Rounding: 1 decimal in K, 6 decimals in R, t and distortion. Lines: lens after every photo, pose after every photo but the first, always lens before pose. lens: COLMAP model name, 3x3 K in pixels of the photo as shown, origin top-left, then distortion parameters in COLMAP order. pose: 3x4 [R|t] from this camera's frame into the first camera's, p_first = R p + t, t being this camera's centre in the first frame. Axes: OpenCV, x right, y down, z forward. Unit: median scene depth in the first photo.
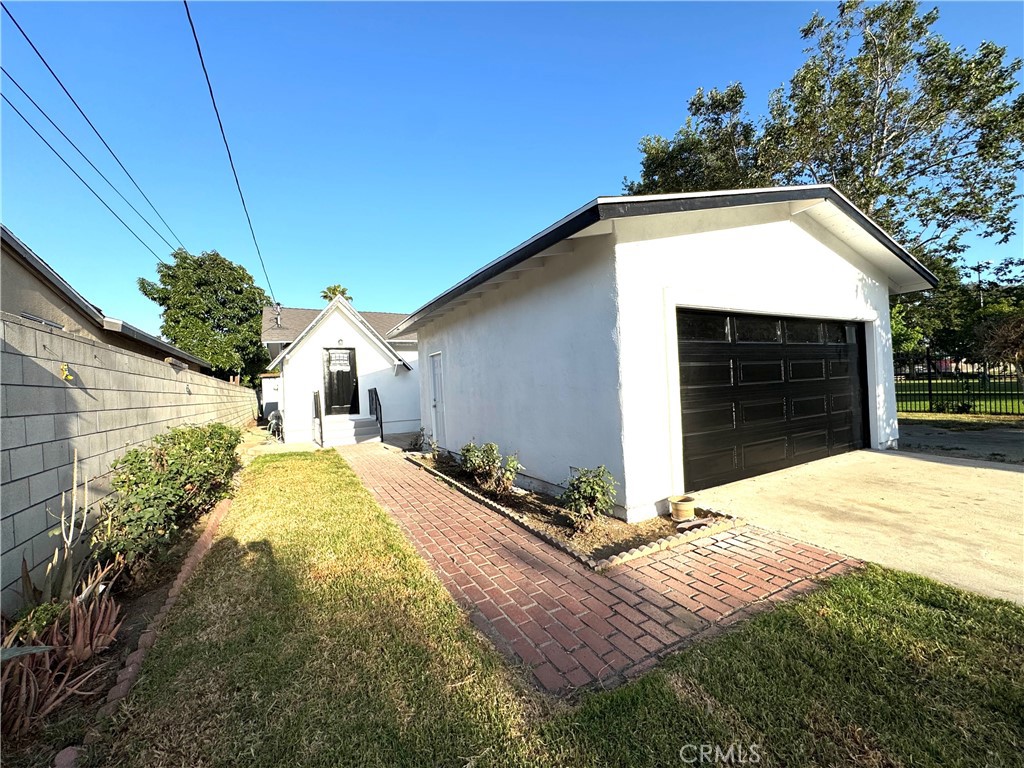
lens RADIAL K [[412.0, 0, 511.0], [0, 412.0, 382.9], [0, 0, 1]] dist [-0.001010, -0.000016]
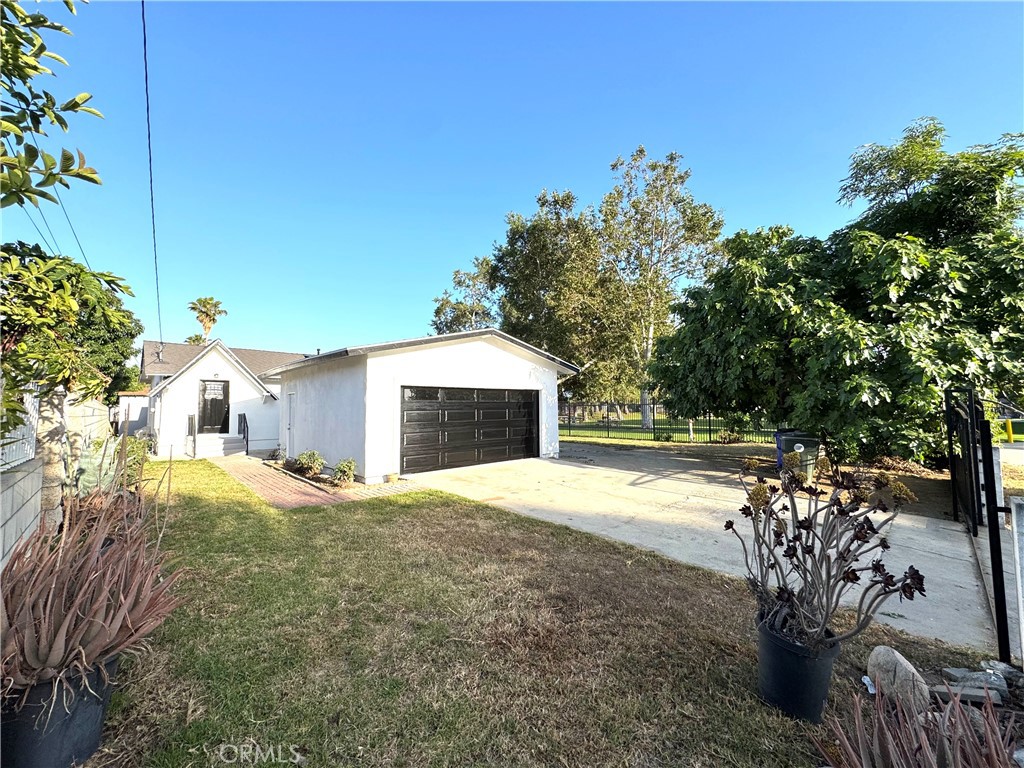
lens RADIAL K [[412.0, 0, 513.5], [0, 412.0, 382.2], [0, 0, 1]] dist [-0.001010, -0.000016]
pose [[0.966697, 0.053387, 0.250295, 0.153697], [-0.037918, 0.997084, -0.066228, -0.030375], [-0.253100, 0.054531, 0.965902, -0.453177]]
